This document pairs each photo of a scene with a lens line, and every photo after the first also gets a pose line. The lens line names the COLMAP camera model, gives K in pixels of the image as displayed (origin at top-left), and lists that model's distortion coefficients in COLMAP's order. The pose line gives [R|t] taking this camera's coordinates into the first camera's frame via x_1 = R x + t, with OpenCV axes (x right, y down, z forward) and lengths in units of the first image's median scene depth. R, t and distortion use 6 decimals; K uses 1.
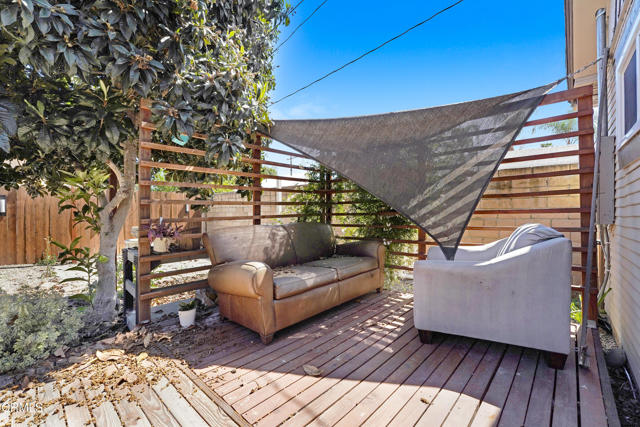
lens RADIAL K [[268.3, 0, 322.2], [0, 268.3, 213.9], [0, 0, 1]] dist [-0.001806, 0.000405]
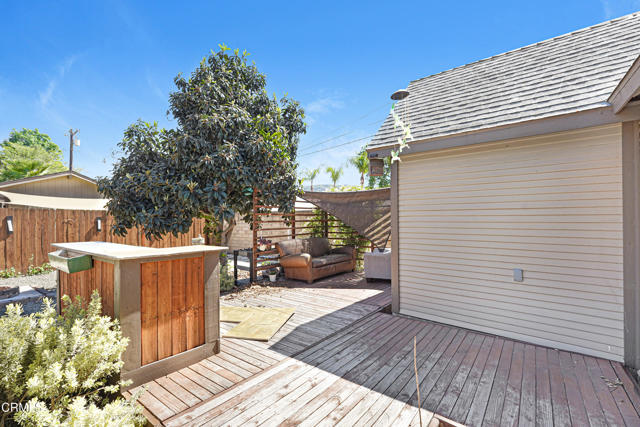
lens RADIAL K [[284.3, 0, 319.2], [0, 284.3, 217.7], [0, 0, 1]] dist [0.000394, 0.000006]
pose [[0.996966, 0.005673, 0.077637, -0.216877], [-0.004332, 0.999839, -0.017440, -0.081918], [-0.077724, 0.017050, 0.996829, -1.170833]]
